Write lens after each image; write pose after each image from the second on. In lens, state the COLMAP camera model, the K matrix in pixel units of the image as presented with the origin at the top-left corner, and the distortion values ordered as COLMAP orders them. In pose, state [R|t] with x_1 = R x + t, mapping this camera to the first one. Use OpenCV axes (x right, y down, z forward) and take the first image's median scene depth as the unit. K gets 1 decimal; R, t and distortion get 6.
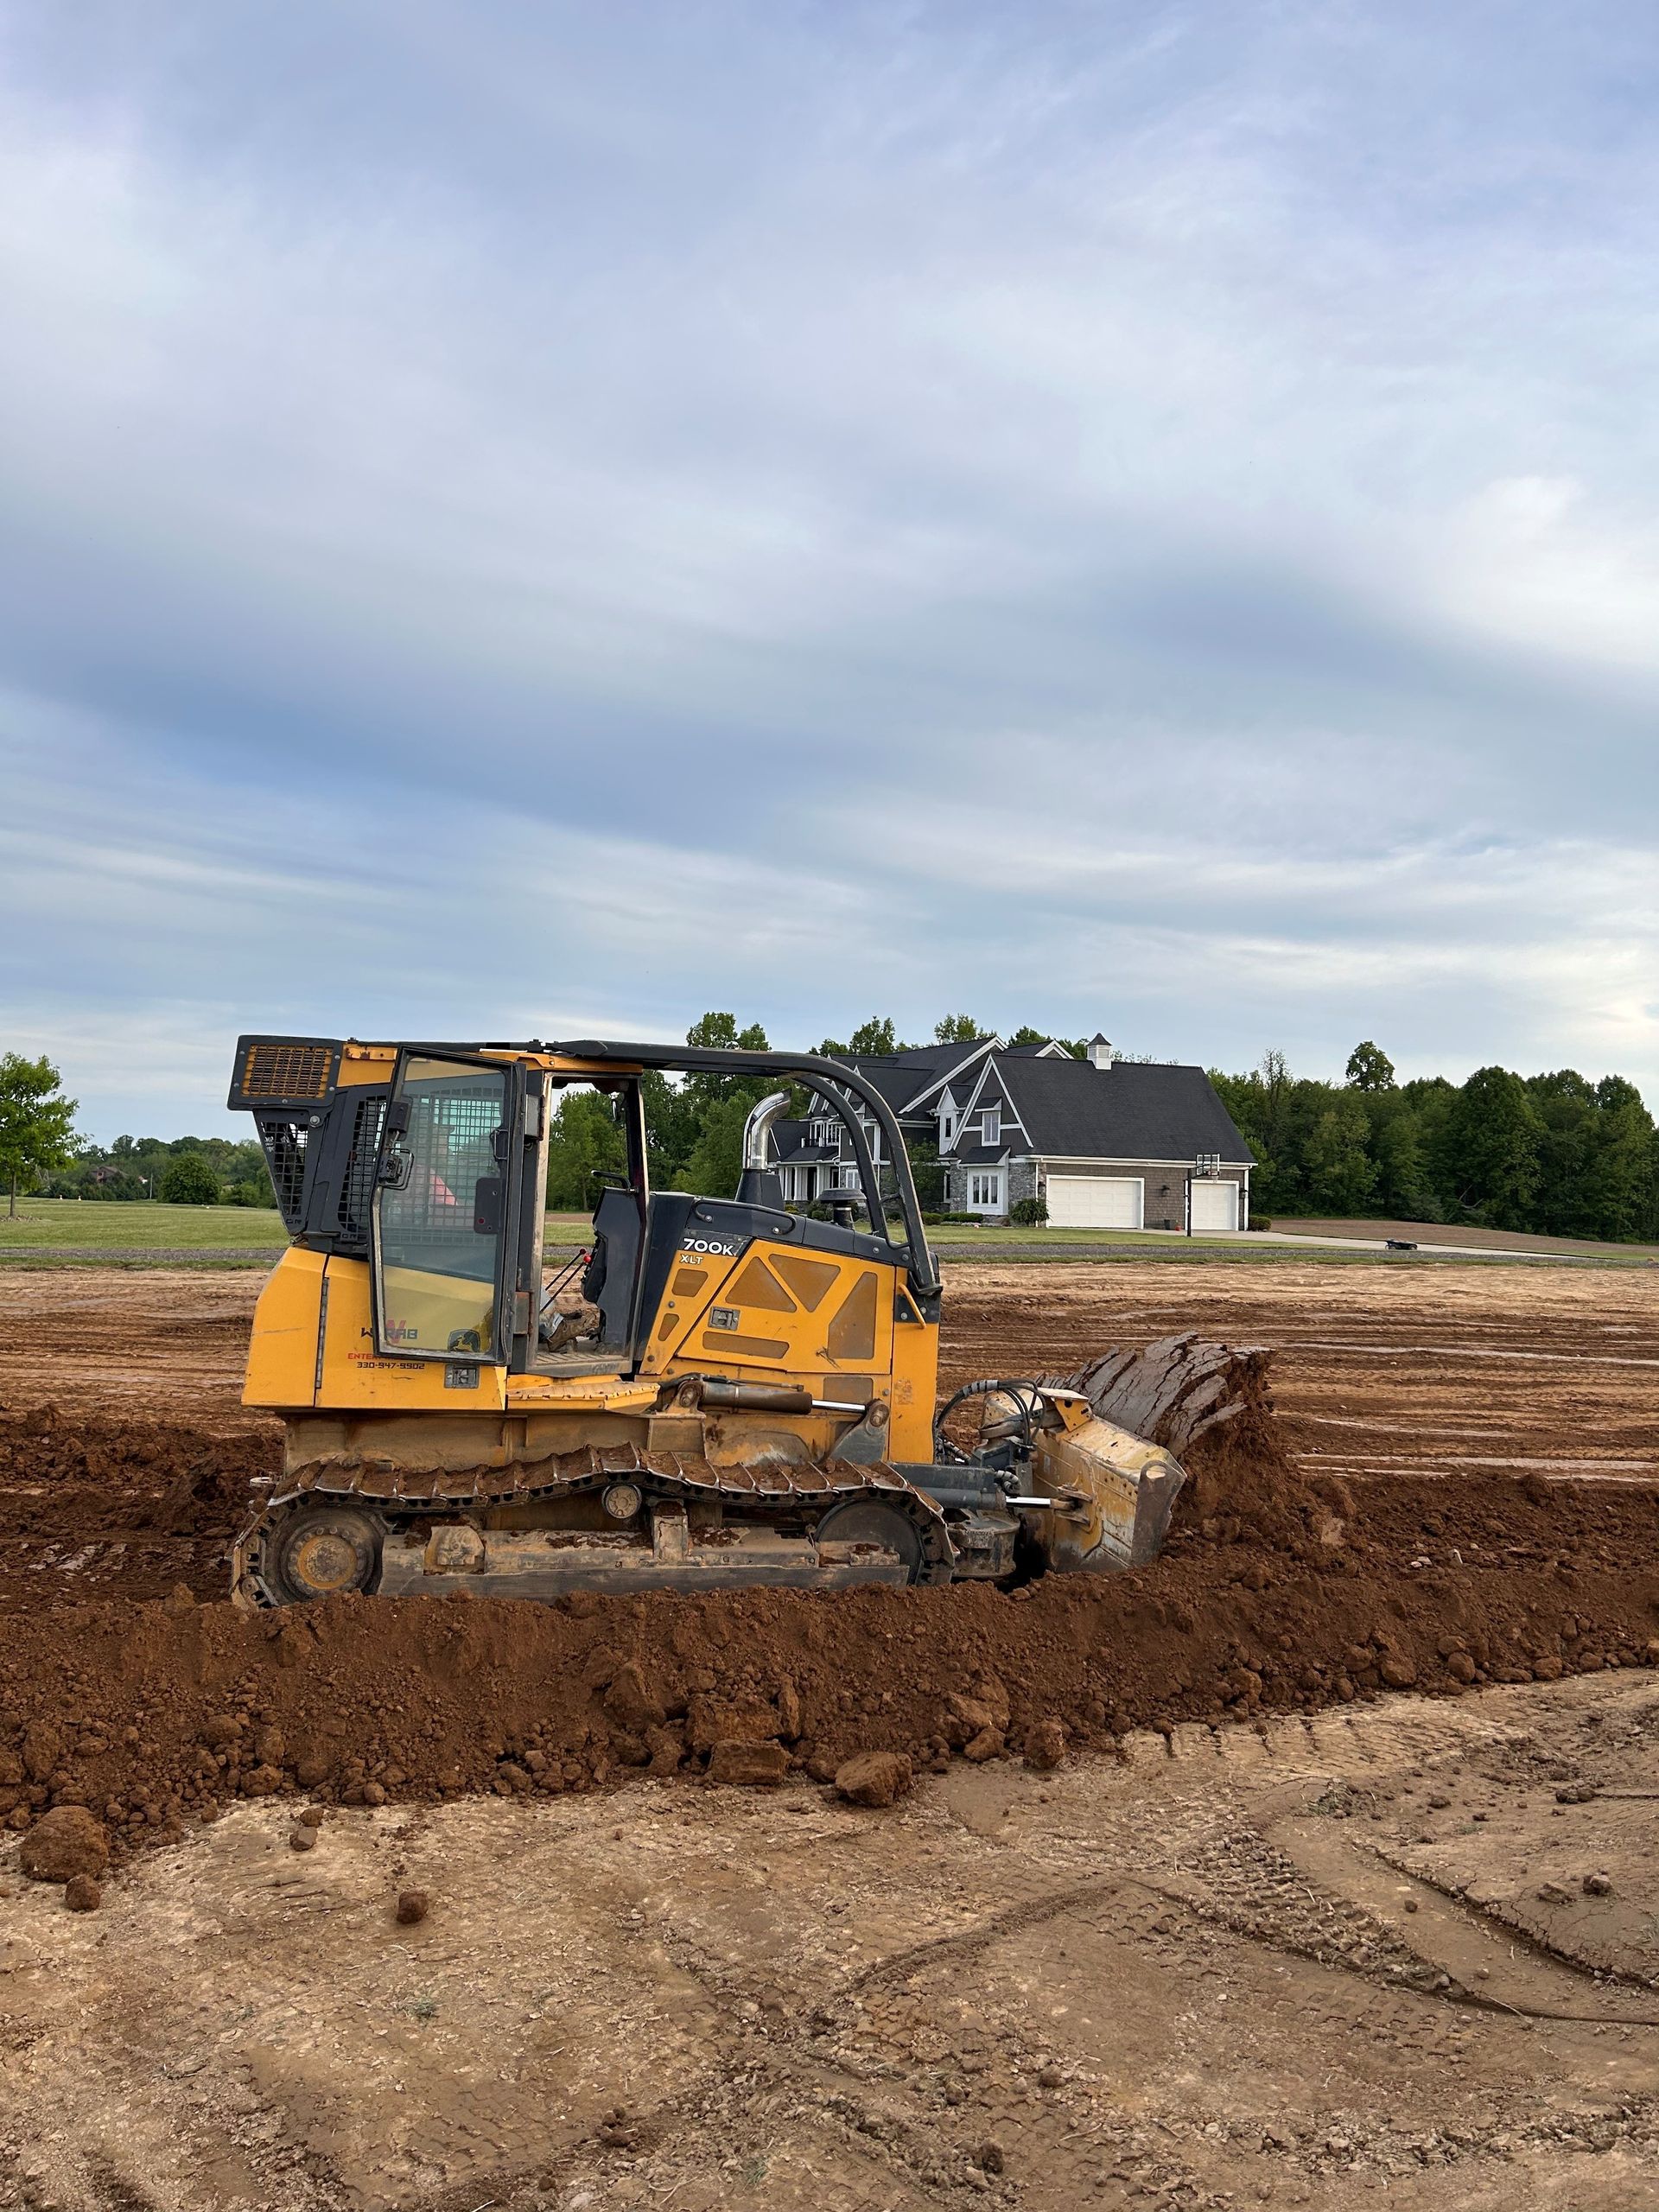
lens RADIAL K [[1687.7, 0, 829.5], [0, 1687.7, 1106.0], [0, 0, 1]] dist [0.062021, -0.082806]
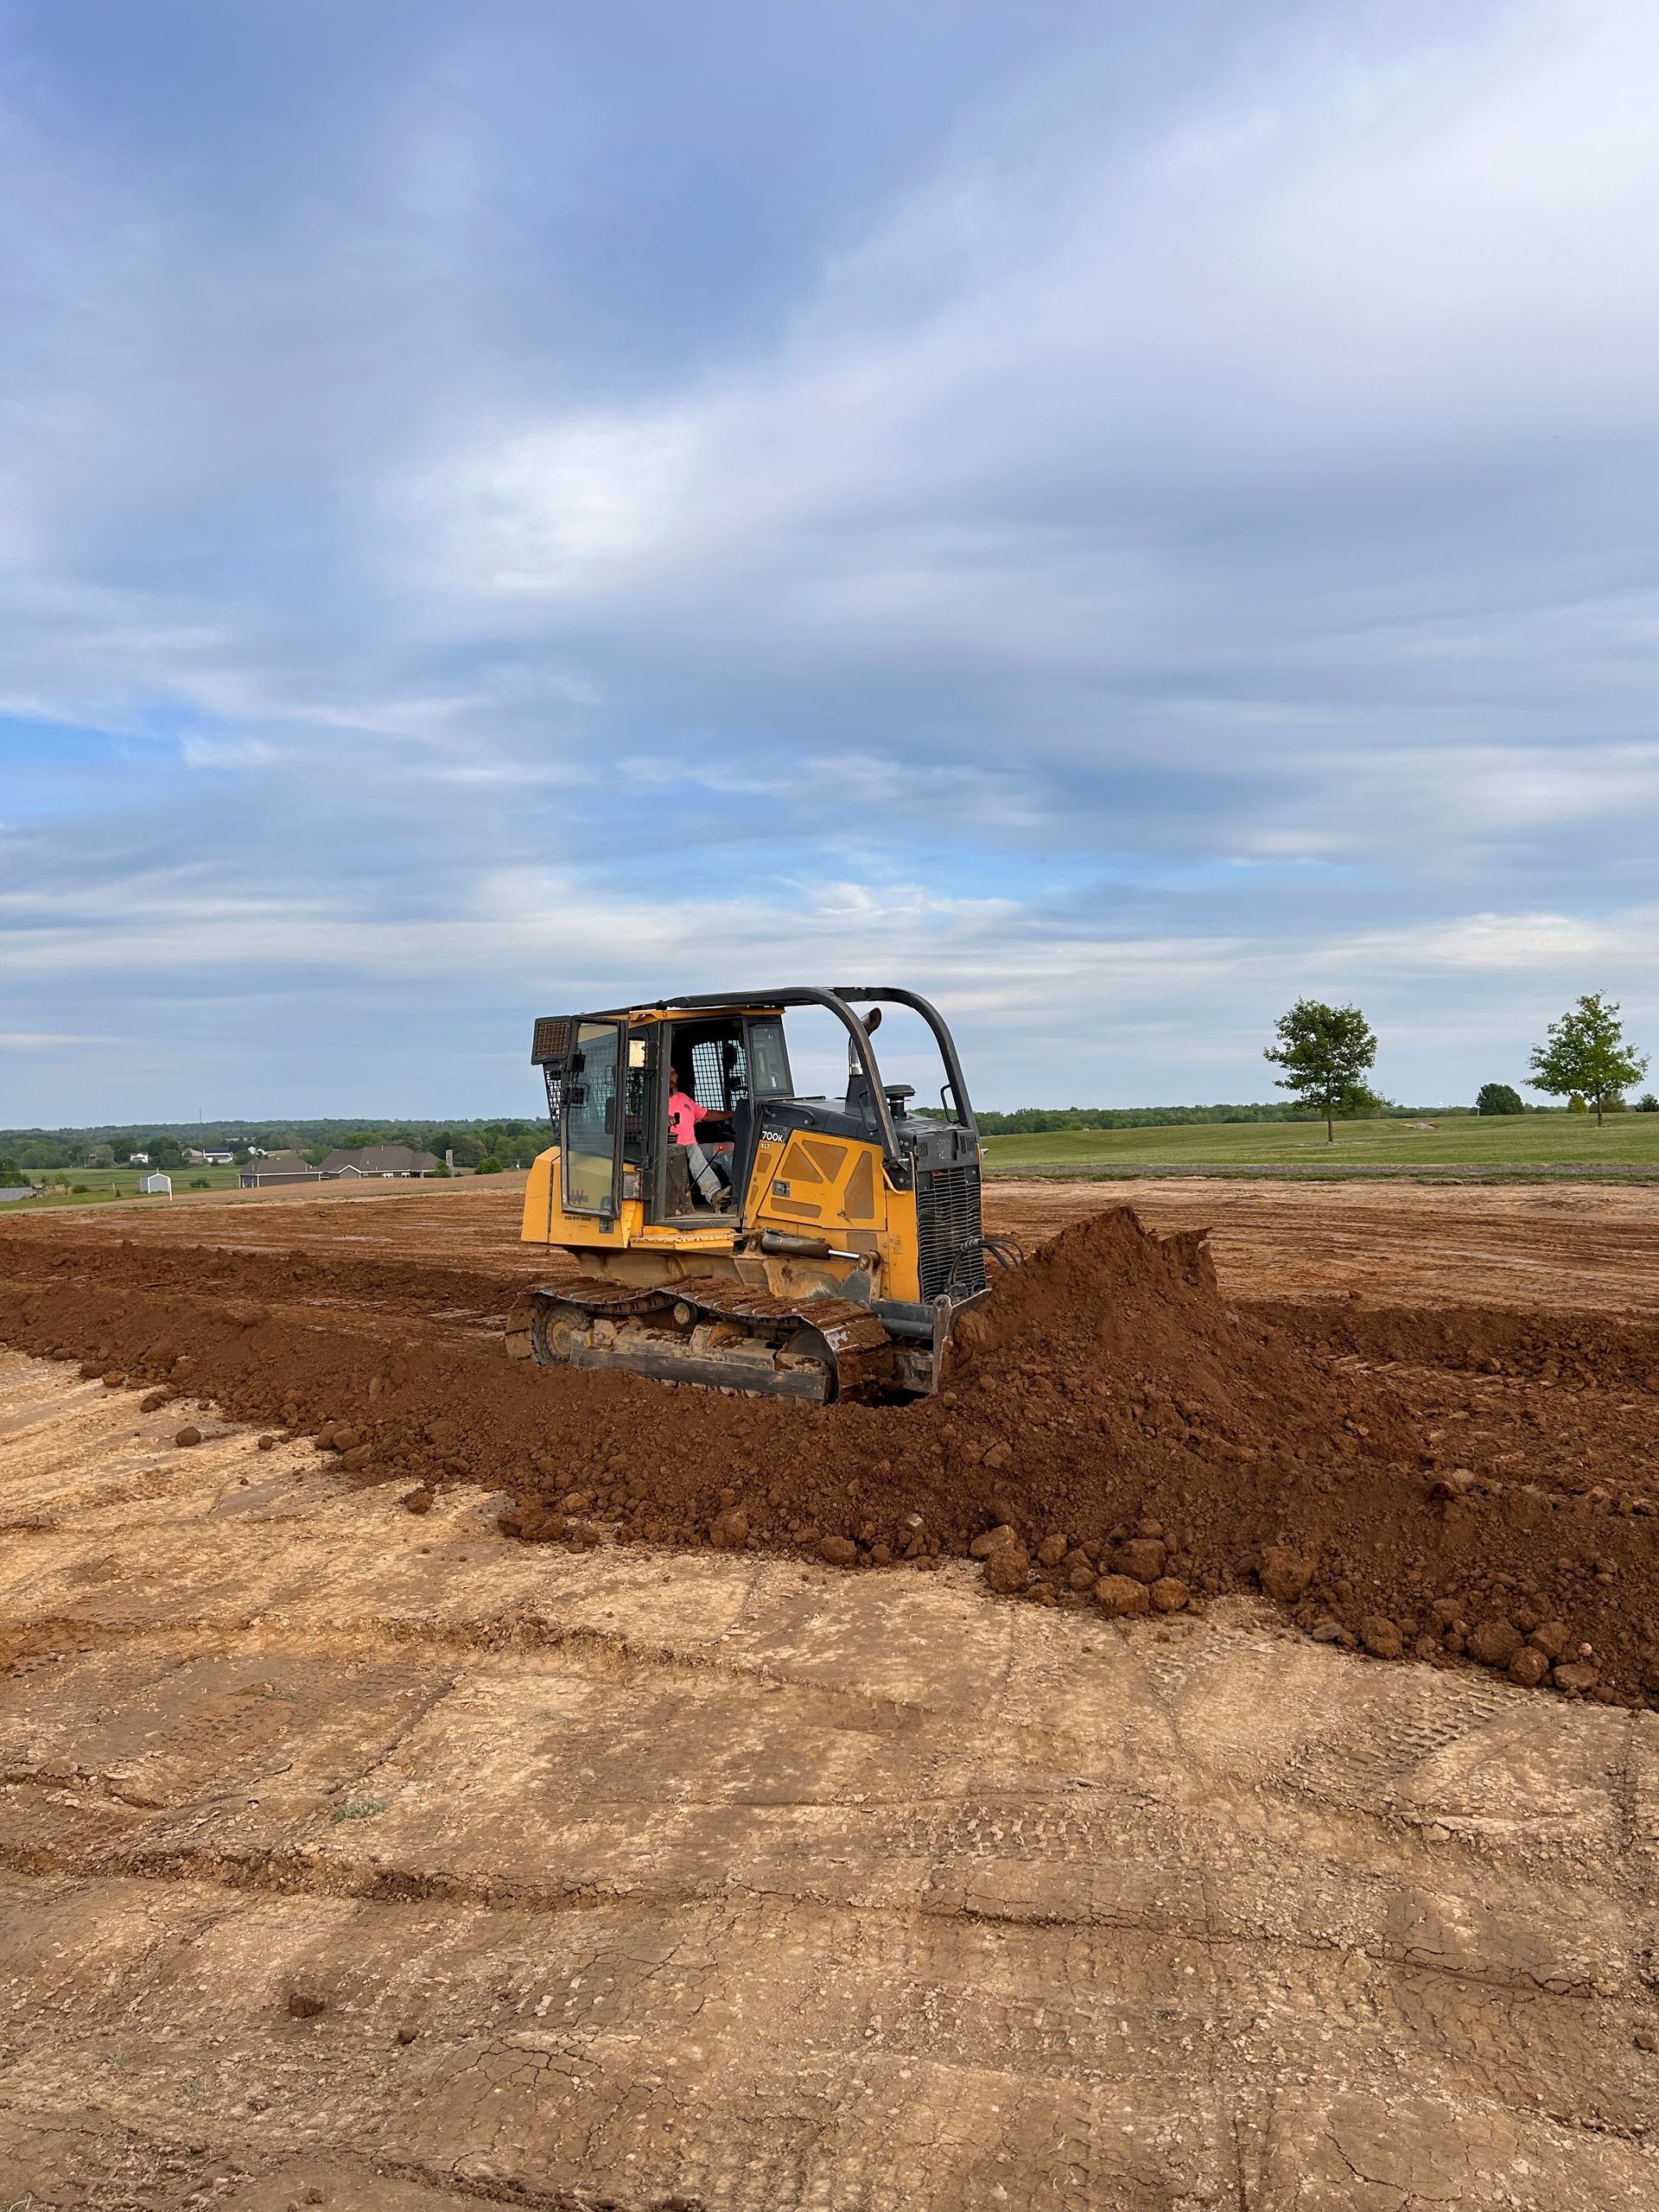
lens RADIAL K [[1687.7, 0, 829.5], [0, 1687.7, 1106.0], [0, 0, 1]] dist [0.062021, -0.082806]
pose [[0.574735, -0.048561, -0.816898, 1.077991], [0.107739, 0.994039, 0.016709, 0.042076], [0.811217, -0.097615, 0.576540, 0.259524]]
